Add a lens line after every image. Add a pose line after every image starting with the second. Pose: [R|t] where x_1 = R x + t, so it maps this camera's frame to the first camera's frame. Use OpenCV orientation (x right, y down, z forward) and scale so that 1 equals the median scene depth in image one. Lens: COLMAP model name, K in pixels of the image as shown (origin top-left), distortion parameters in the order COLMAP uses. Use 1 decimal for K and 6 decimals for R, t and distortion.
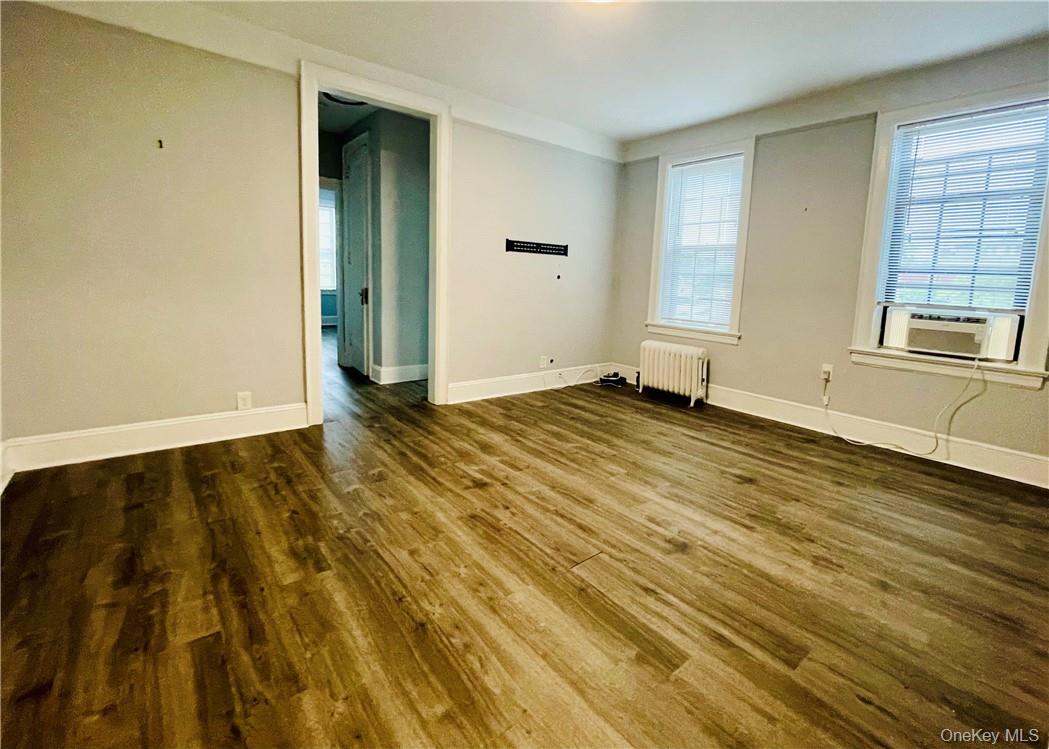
lens RADIAL K [[477.1, 0, 550.6], [0, 477.1, 332.0], [0, 0, 1]] dist [-0.002484, -0.000213]
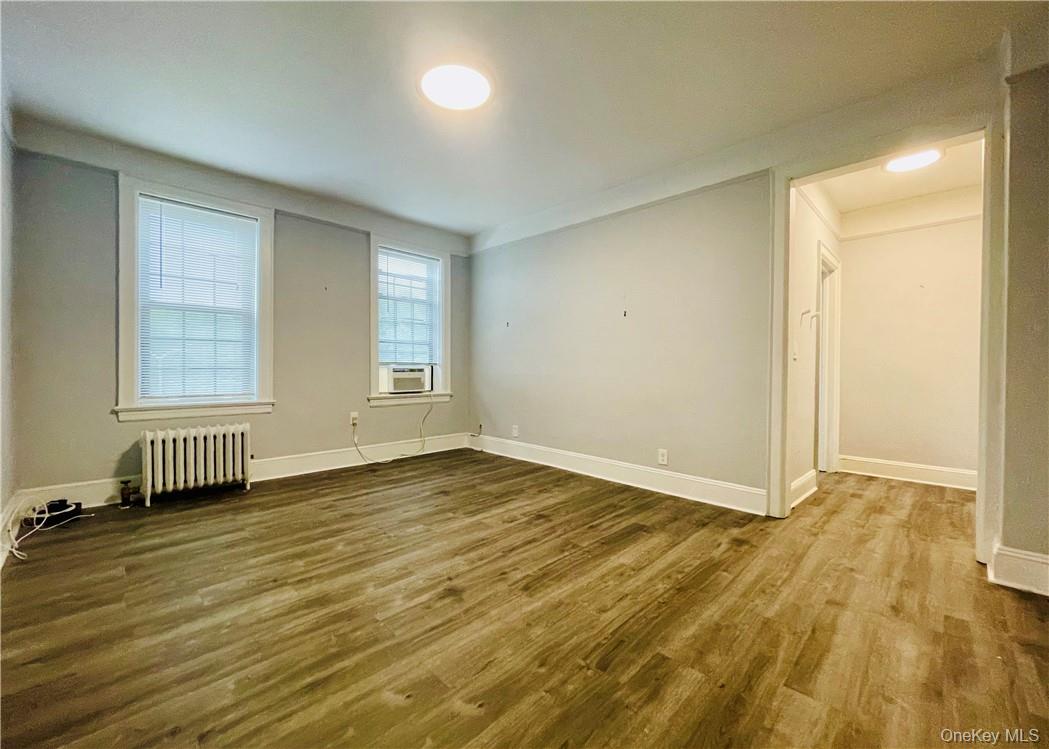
lens RADIAL K [[433.2, 0, 522.2], [0, 433.2, 371.6], [0, 0, 1]] dist [-0.000101, 0.000101]
pose [[-0.090521, -0.052453, 0.994512, -0.926425], [0.103045, 0.992759, 0.061739, -0.099240], [-0.990549, 0.108068, -0.084461, 0.940039]]
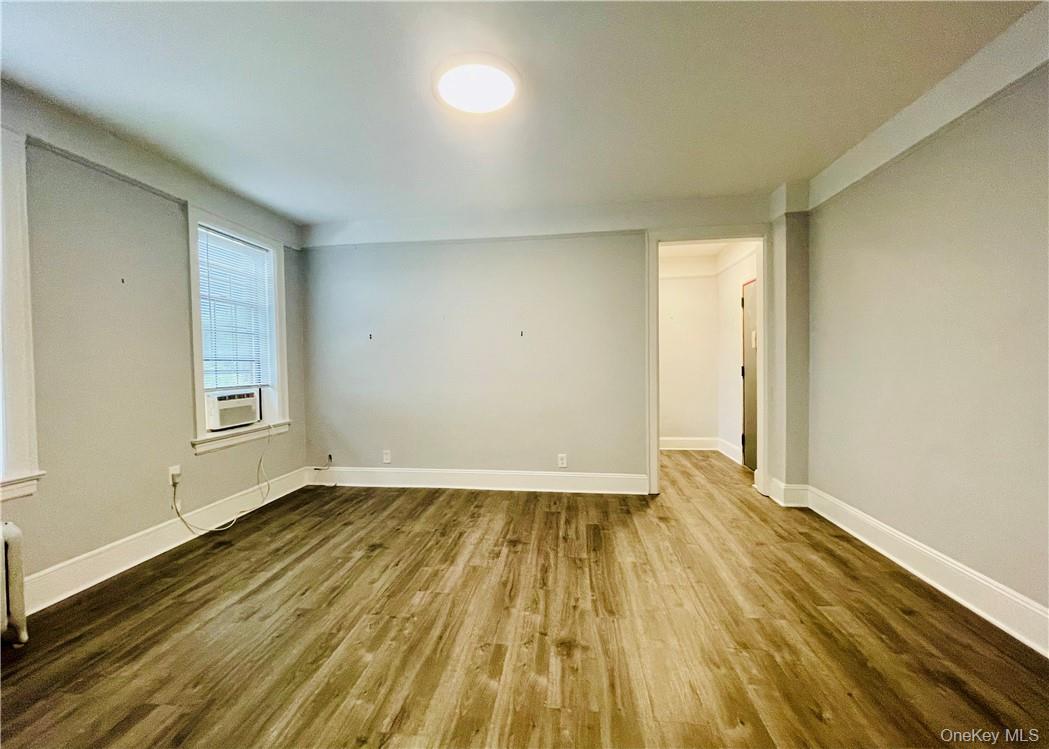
lens RADIAL K [[426.2, 0, 521.0], [0, 426.2, 371.7], [0, 0, 1]] dist [0.000096, 0.000241]
pose [[-0.679872, -0.047744, 0.731775, -0.615909], [0.071613, 0.988786, 0.131047, -0.238105], [-0.729826, 0.141500, -0.668829, 1.530338]]
